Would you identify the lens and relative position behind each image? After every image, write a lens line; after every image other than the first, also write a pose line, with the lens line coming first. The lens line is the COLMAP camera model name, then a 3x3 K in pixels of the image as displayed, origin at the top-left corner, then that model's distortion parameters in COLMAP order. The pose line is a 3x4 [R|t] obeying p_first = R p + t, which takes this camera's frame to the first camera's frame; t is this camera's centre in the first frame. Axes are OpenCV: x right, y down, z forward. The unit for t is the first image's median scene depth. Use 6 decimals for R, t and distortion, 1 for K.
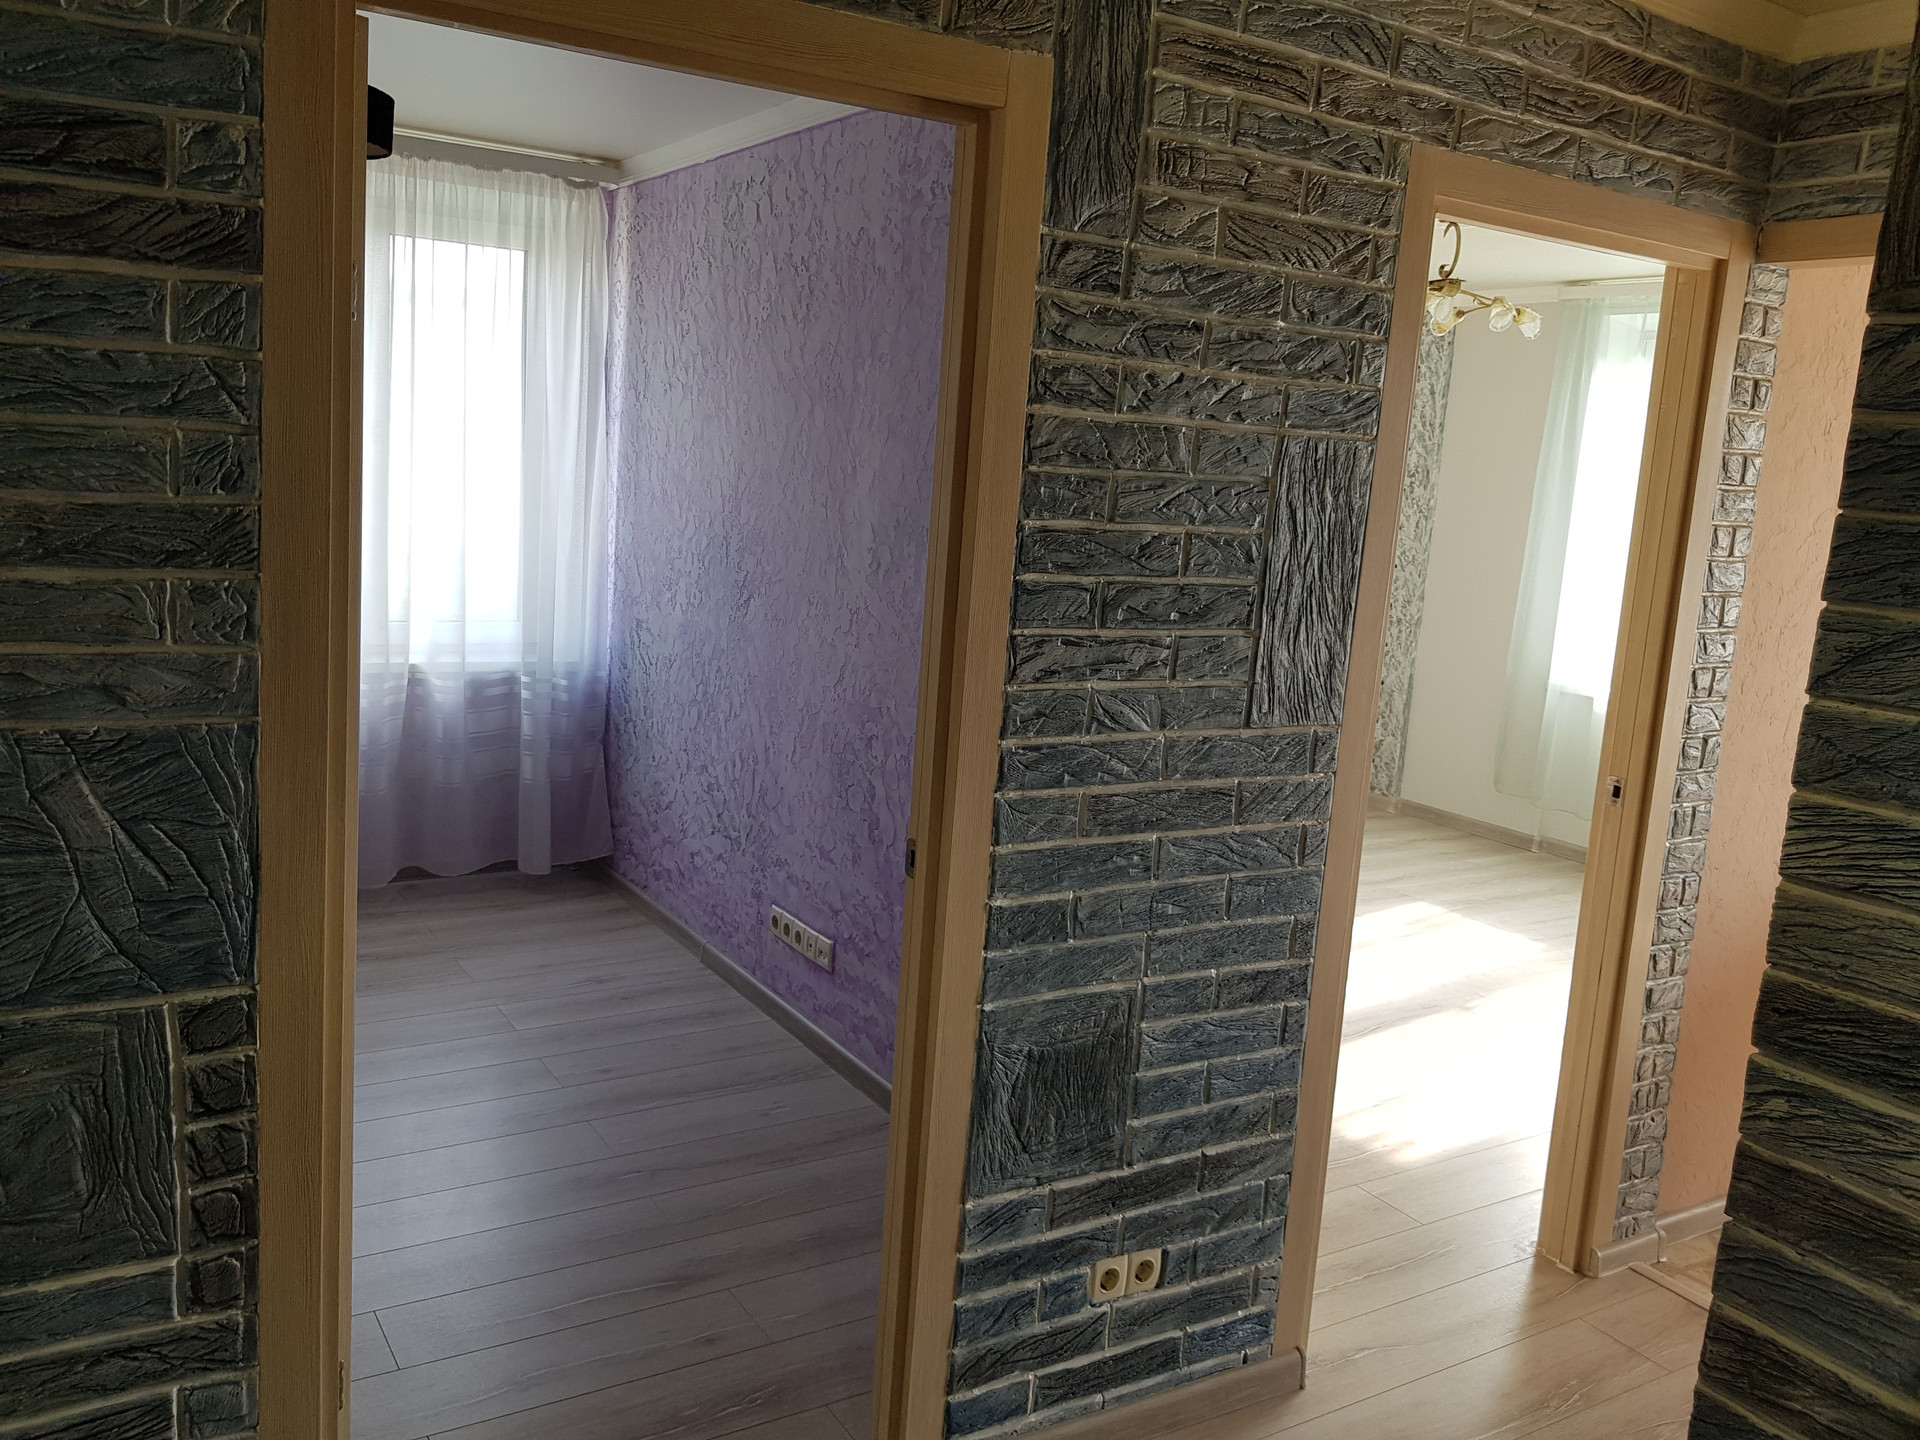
lens RADIAL K [[1497.7, 0, 894.0], [0, 1497.7, 671.8], [0, 0, 1]] dist [0.065808, -0.113701]
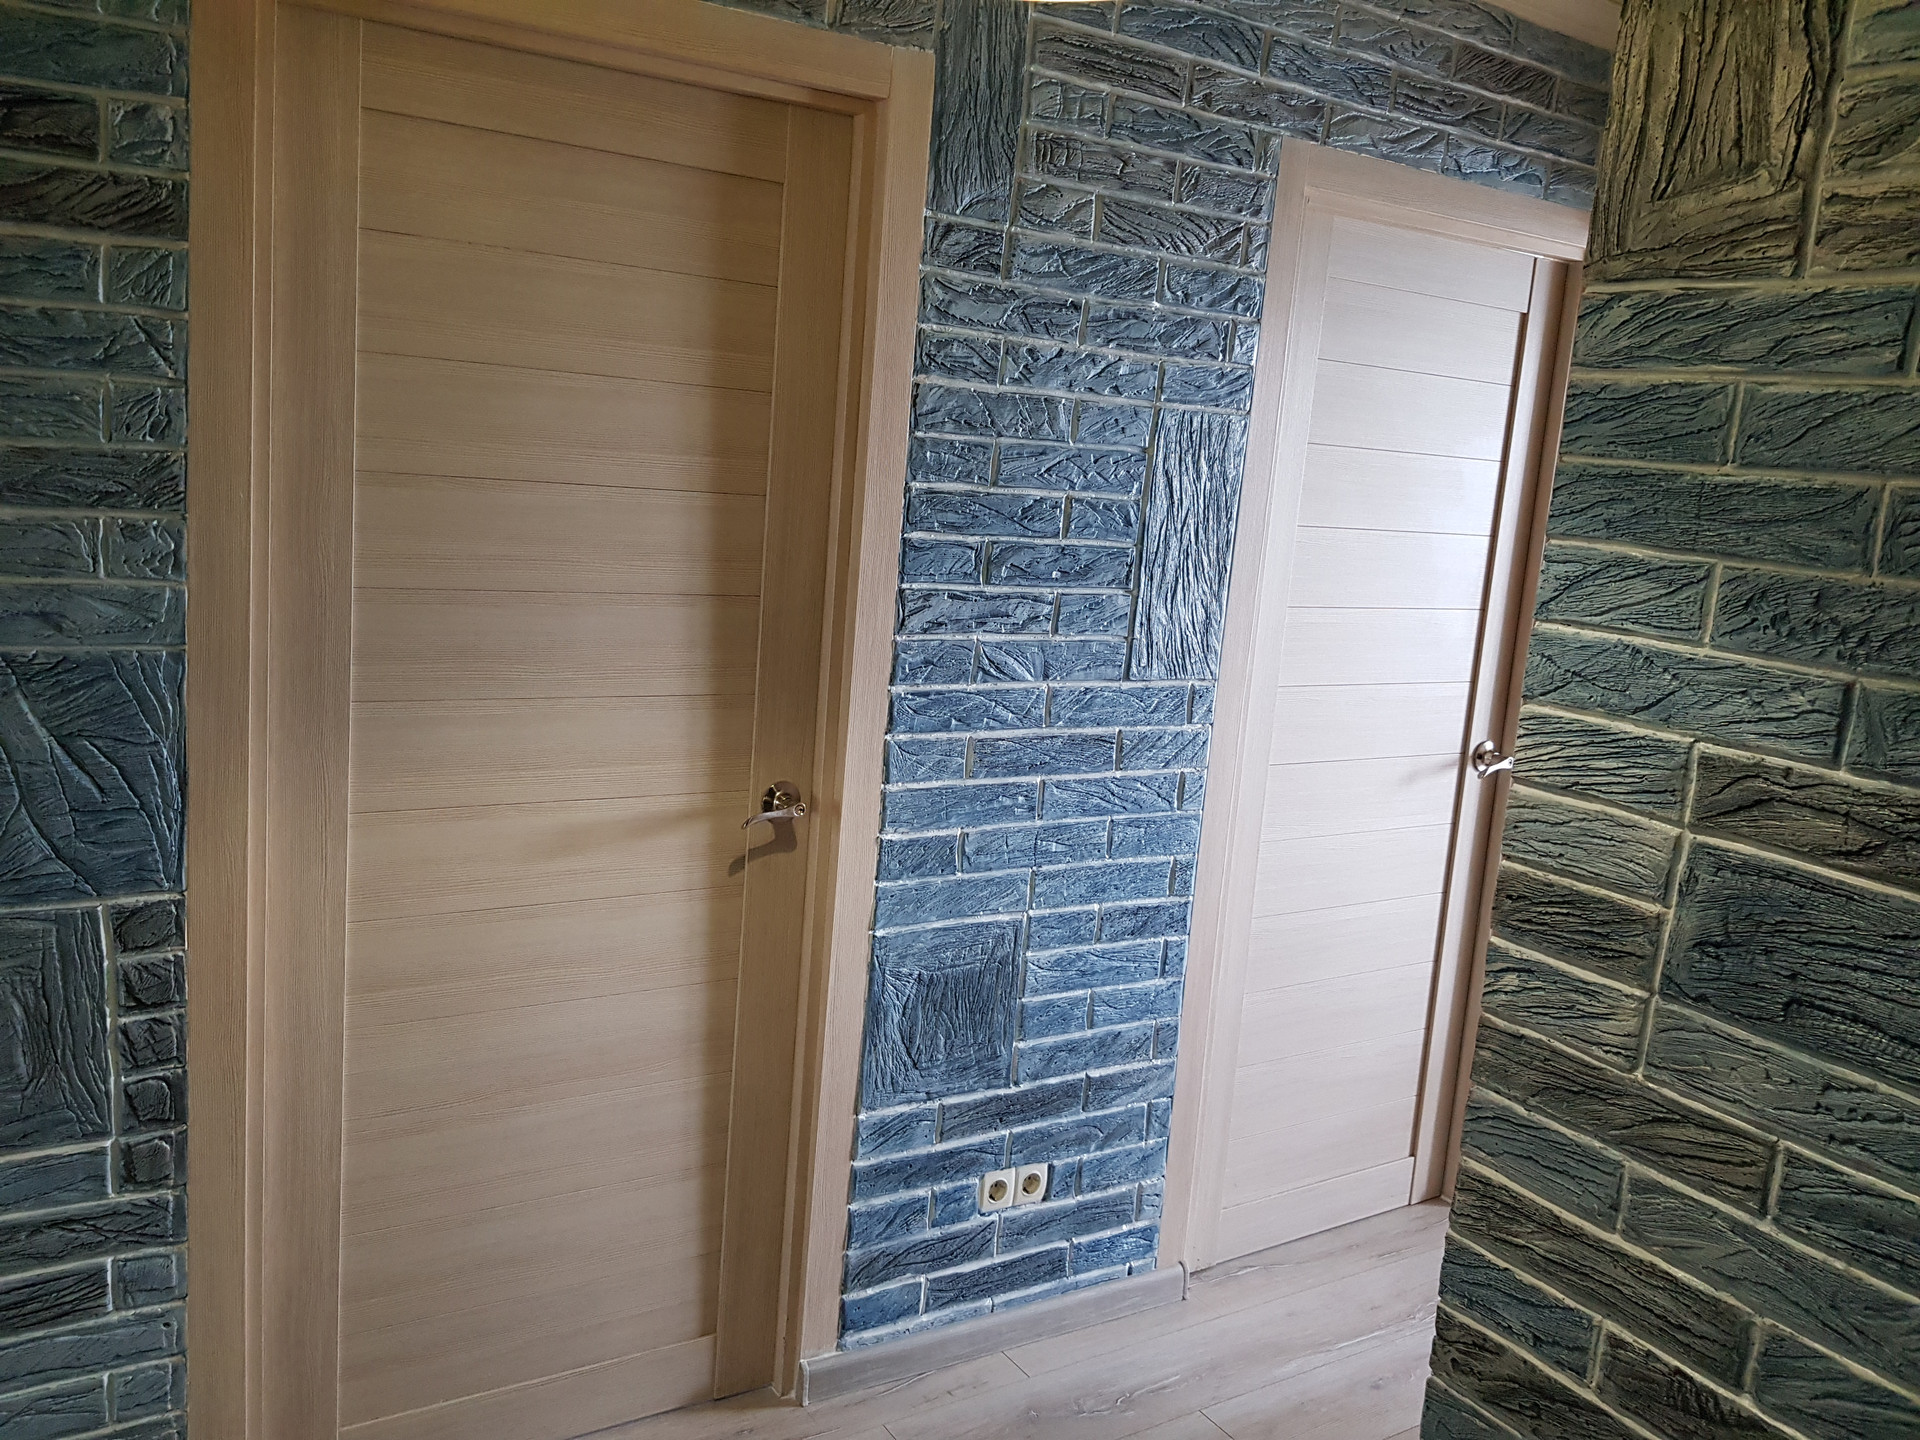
lens RADIAL K [[1493.5, 0, 908.2], [0, 1493.5, 681.5], [0, 0, 1]] dist [0.070914, -0.117066]
pose [[0.999877, 0.006194, 0.014393, 0.069139], [-0.006312, 0.999947, 0.008180, 0.033819], [-0.014342, -0.008270, 0.999863, -0.081350]]
